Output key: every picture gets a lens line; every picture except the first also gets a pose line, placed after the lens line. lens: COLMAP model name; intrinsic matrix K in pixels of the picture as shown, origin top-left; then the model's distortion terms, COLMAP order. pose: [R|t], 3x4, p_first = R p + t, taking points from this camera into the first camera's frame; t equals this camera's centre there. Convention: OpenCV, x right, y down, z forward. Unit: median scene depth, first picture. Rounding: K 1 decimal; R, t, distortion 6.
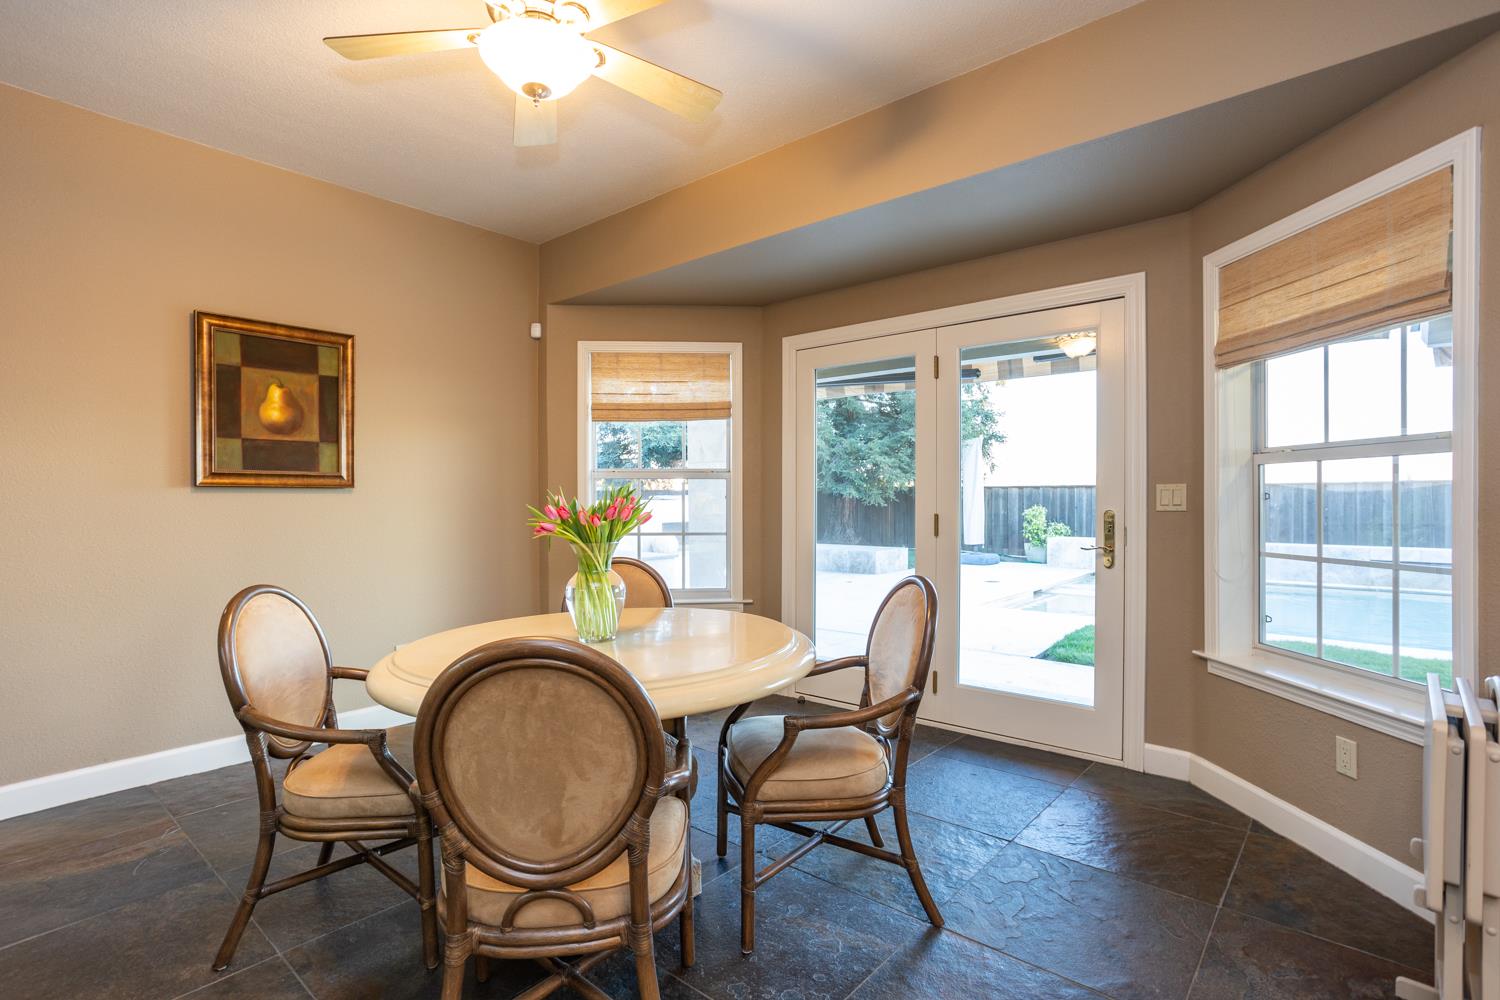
lens RADIAL K [[741.0, 0, 753.0], [0, 741.0, 499.0], [0, 0, 1]] dist [0.000771, 0.002053]
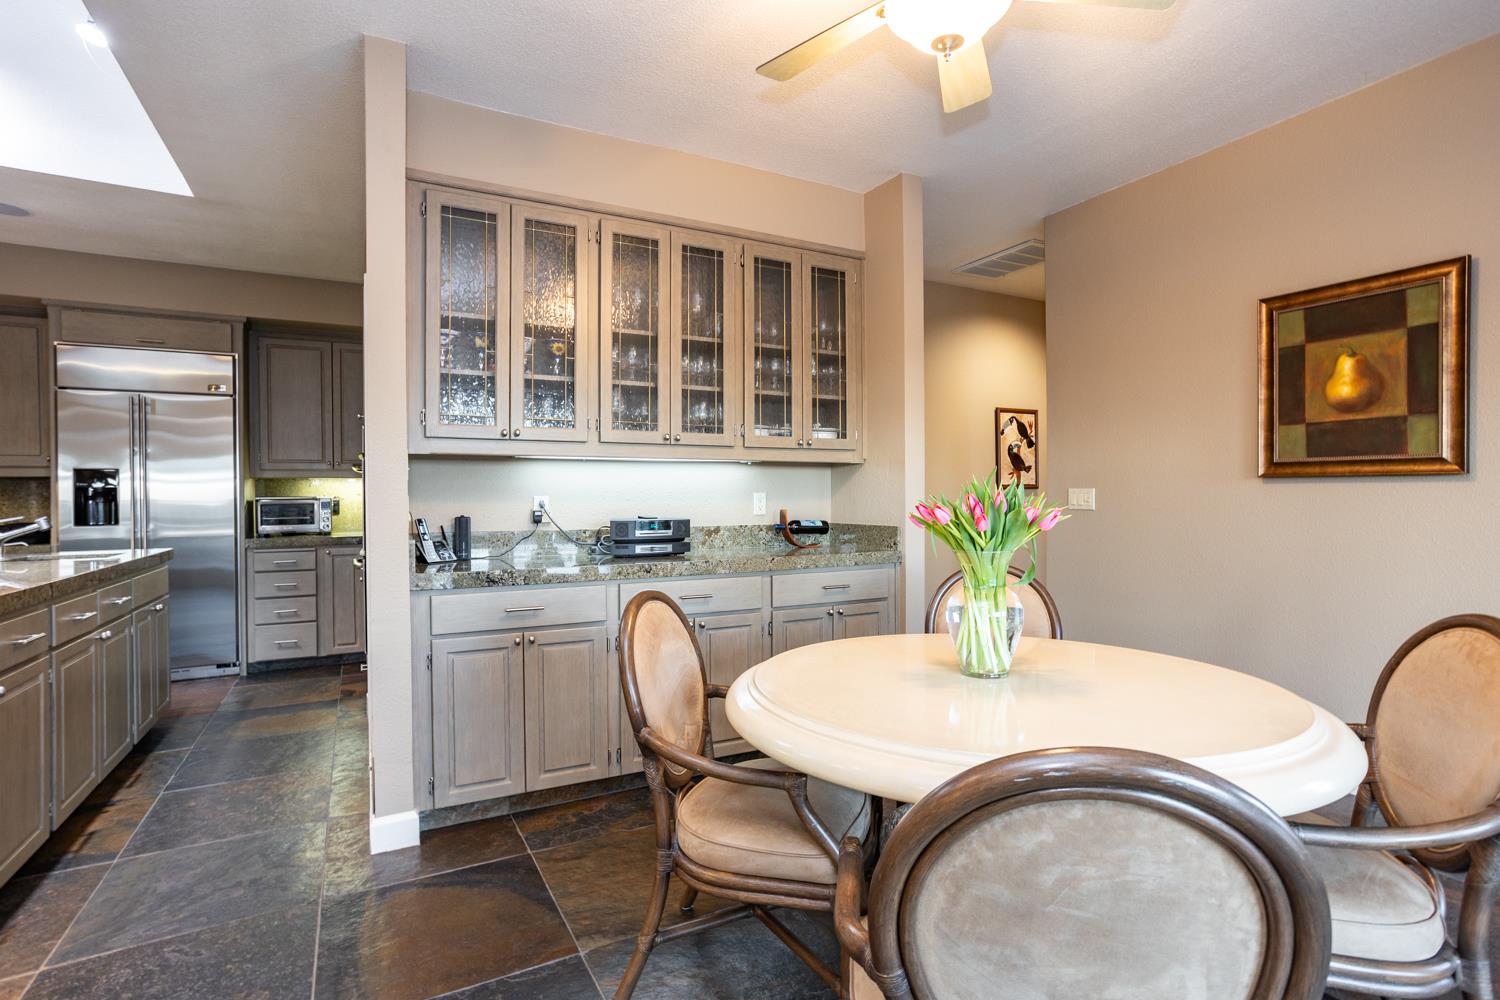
lens RADIAL K [[741.0, 0, 749.2], [0, 741.0, 500.0], [0, 0, 1]] dist [0.000771, 0.002053]
pose [[-0.364075, 0.014540, -0.931256, 0.390610], [0.005281, 0.999894, 0.013547, -0.003740], [0.931355, 0.000015, -0.364114, 0.673392]]
